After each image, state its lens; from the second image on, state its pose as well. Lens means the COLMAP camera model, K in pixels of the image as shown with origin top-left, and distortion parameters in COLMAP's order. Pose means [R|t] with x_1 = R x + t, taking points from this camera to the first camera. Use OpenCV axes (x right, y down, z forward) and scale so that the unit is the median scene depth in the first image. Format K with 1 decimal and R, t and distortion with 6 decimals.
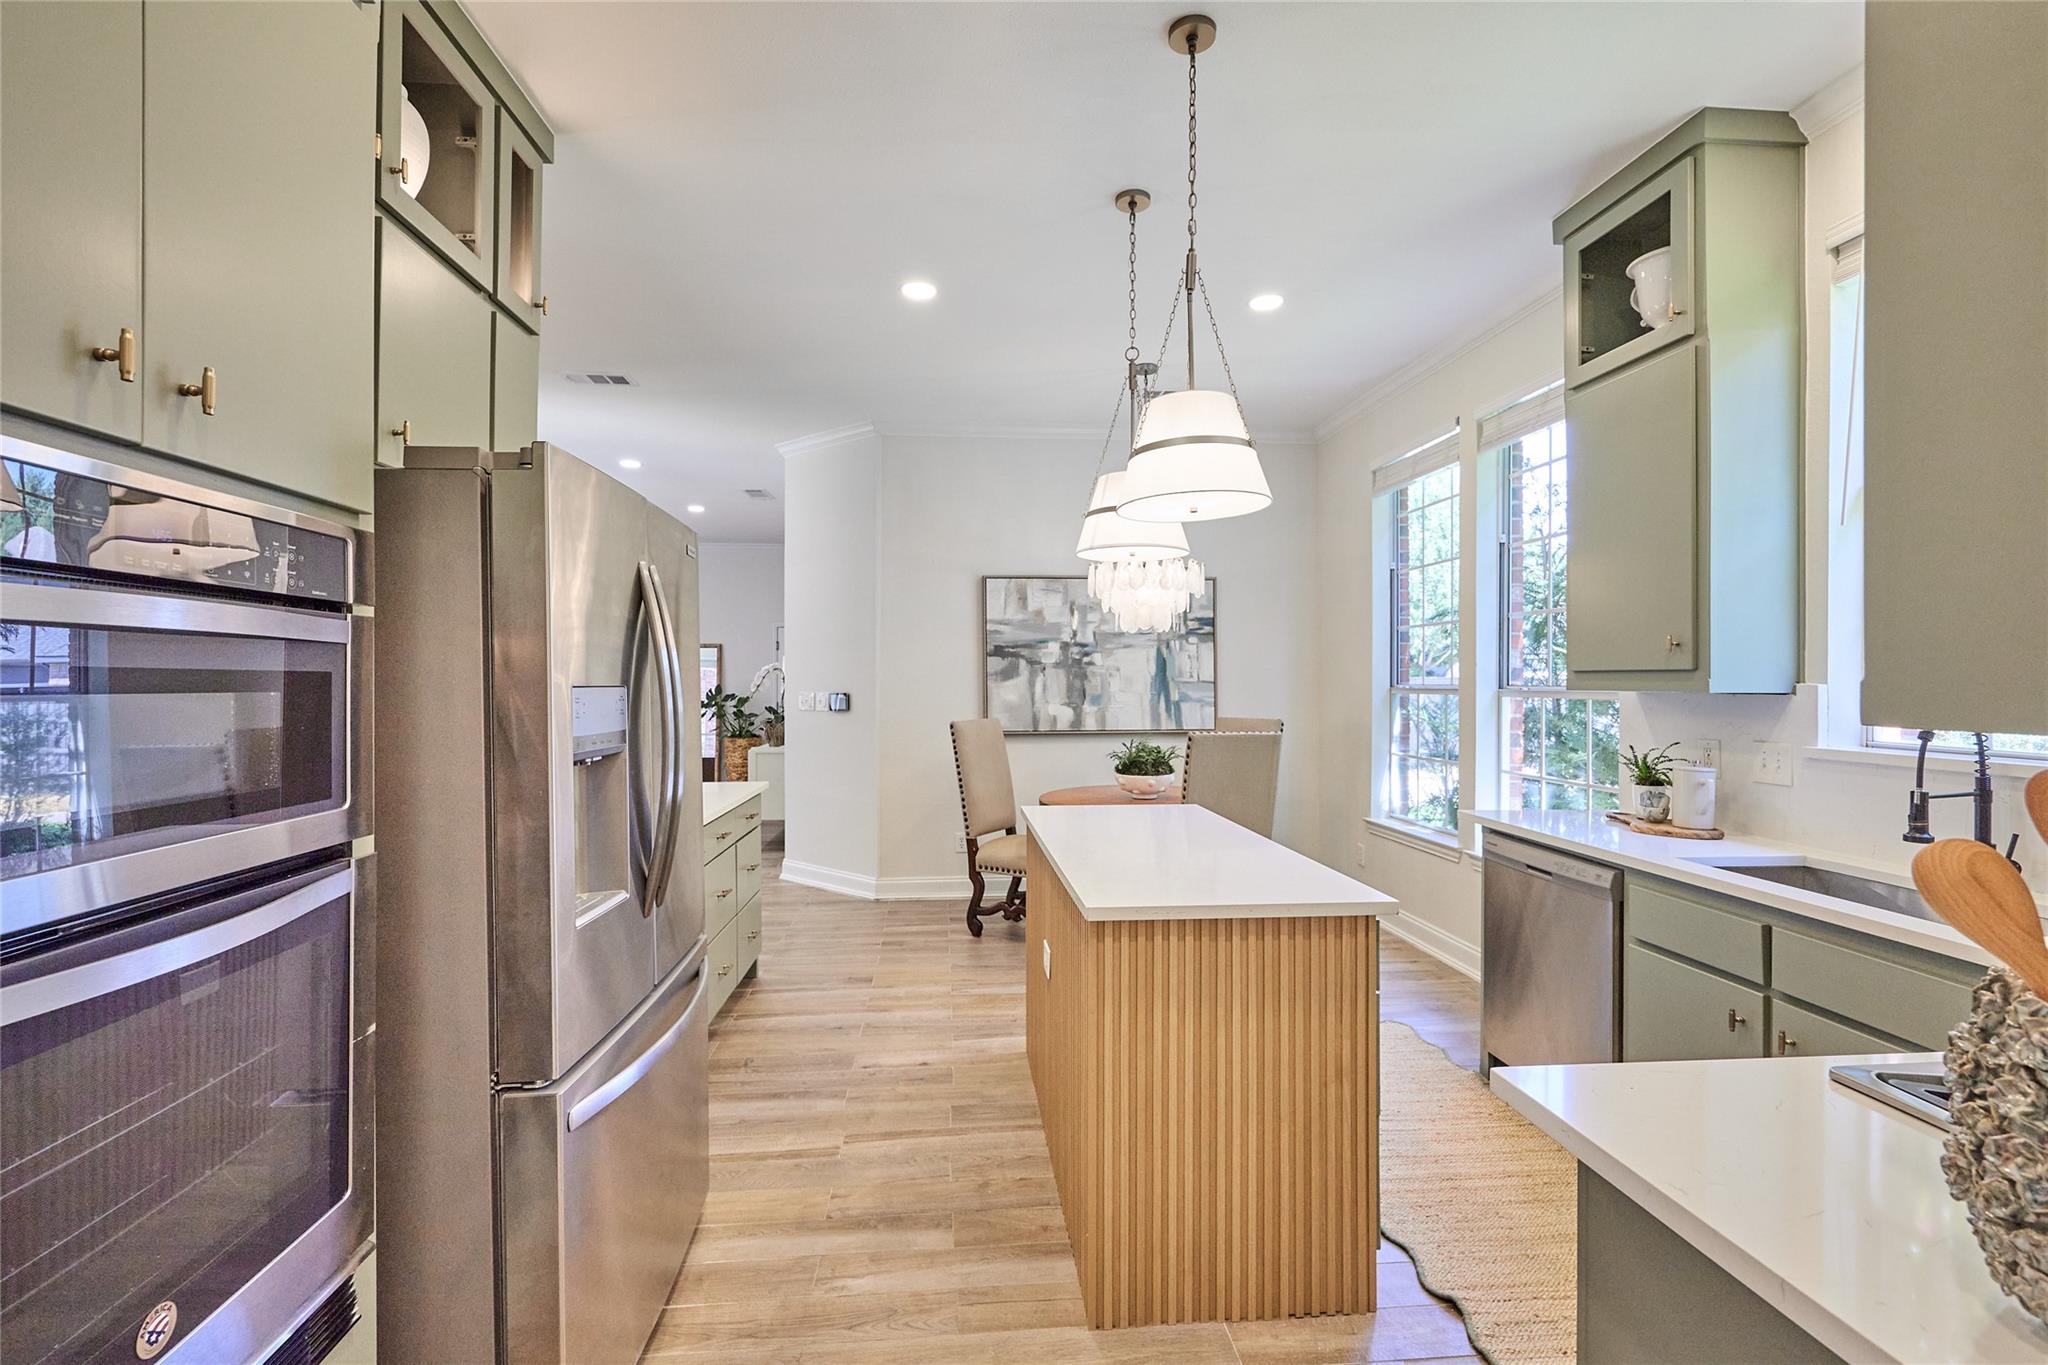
lens RADIAL K [[893.0, 0, 1021.7], [0, 893.0, 680.4], [0, 0, 1]] dist [0.000825, 0.000052]
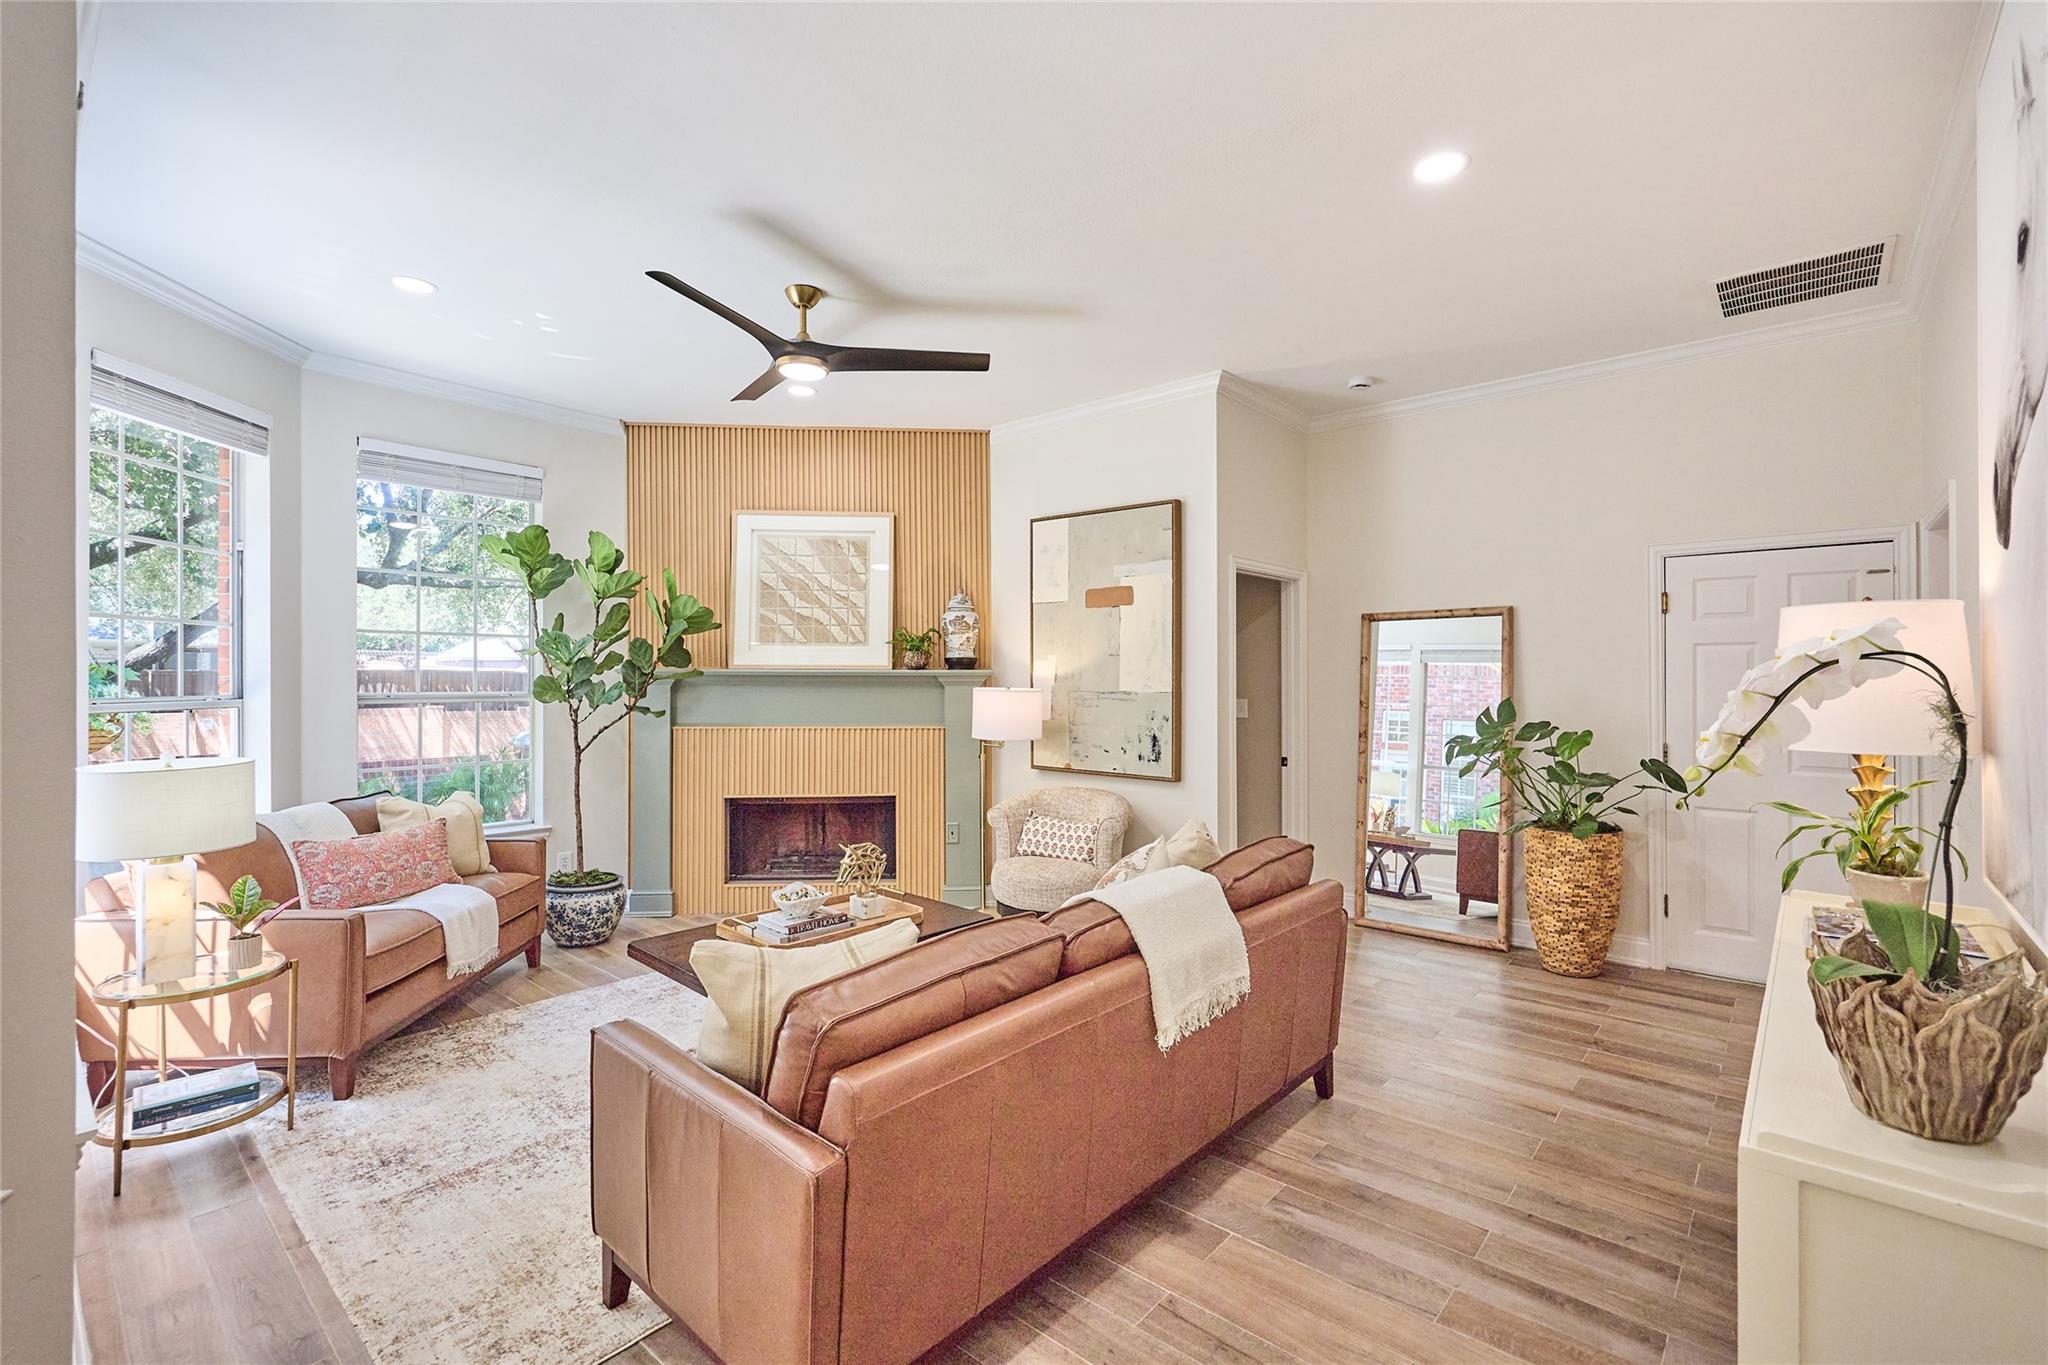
lens RADIAL K [[893.0, 0, 1019.8], [0, 893.0, 684.4], [0, 0, 1]] dist [0.000825, 0.000052]
pose [[0.680936, -0.001051, -0.732342, -0.188658], [0.001728, 0.999998, 0.000171, -0.002158], [0.732341, -0.001382, 0.680937, 0.549159]]
